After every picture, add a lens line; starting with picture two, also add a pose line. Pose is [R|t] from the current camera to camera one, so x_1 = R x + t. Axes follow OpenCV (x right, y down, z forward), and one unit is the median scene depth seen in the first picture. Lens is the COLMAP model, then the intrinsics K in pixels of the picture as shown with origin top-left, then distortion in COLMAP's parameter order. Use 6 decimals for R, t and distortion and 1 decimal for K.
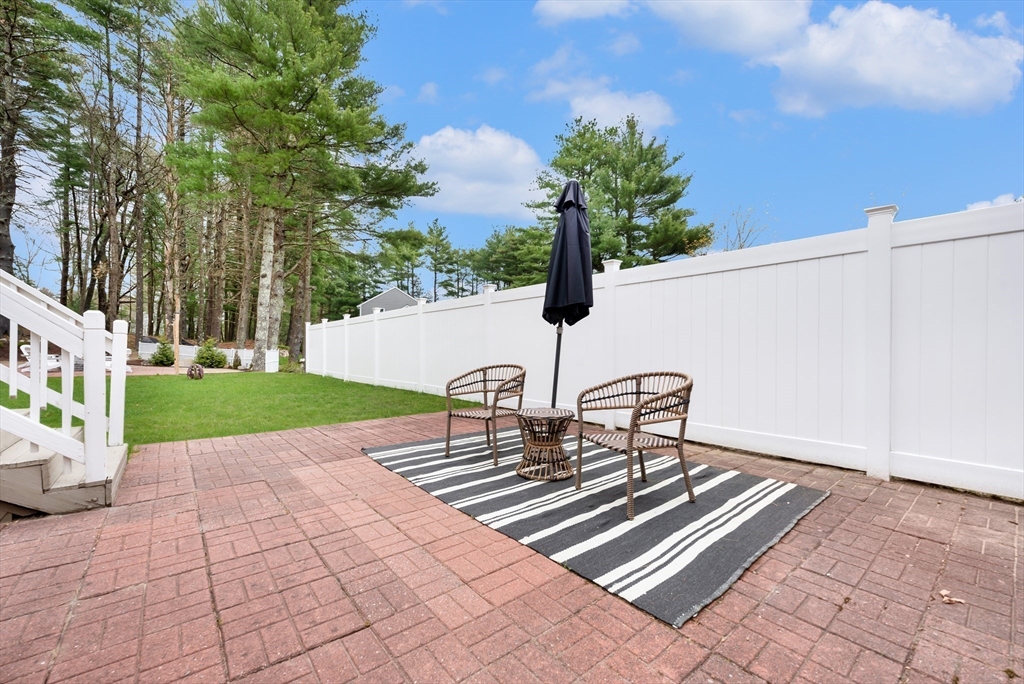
lens RADIAL K [[411.8, 0, 509.5], [0, 411.8, 342.3], [0, 0, 1]] dist [-0.000892, -0.000104]
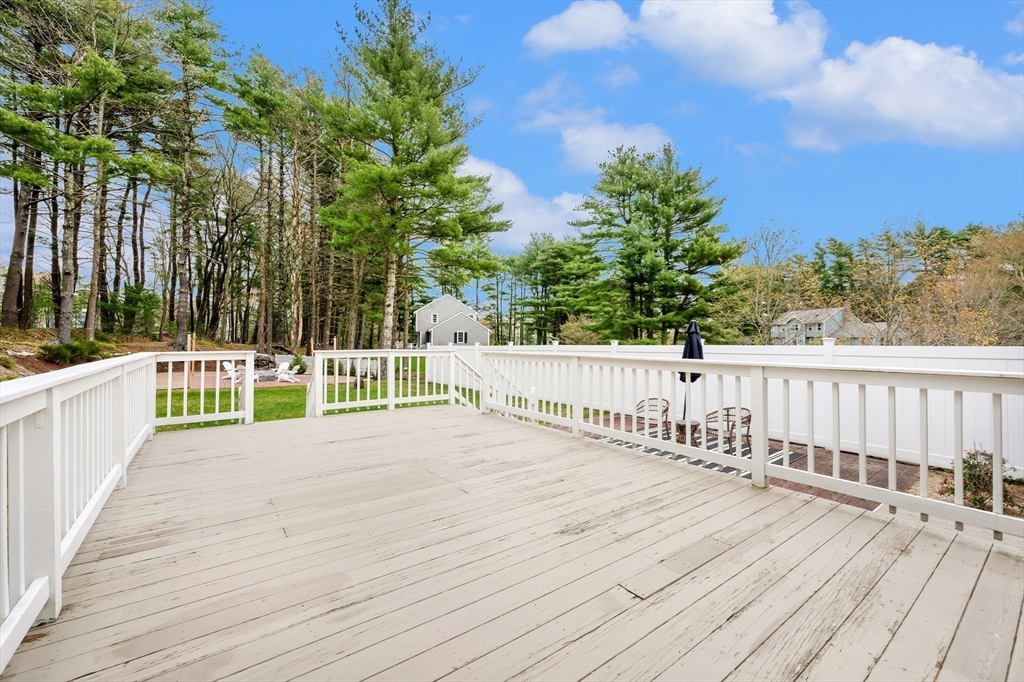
lens RADIAL K [[411.8, 0, 509.5], [0, 411.8, 341.3], [0, 0, 1]] dist [-0.000892, -0.000104]
pose [[0.998601, -0.007579, -0.052329, -0.098959], [0.008330, 0.999865, 0.014158, -0.041934], [0.052215, -0.014574, 0.998530, -0.177995]]
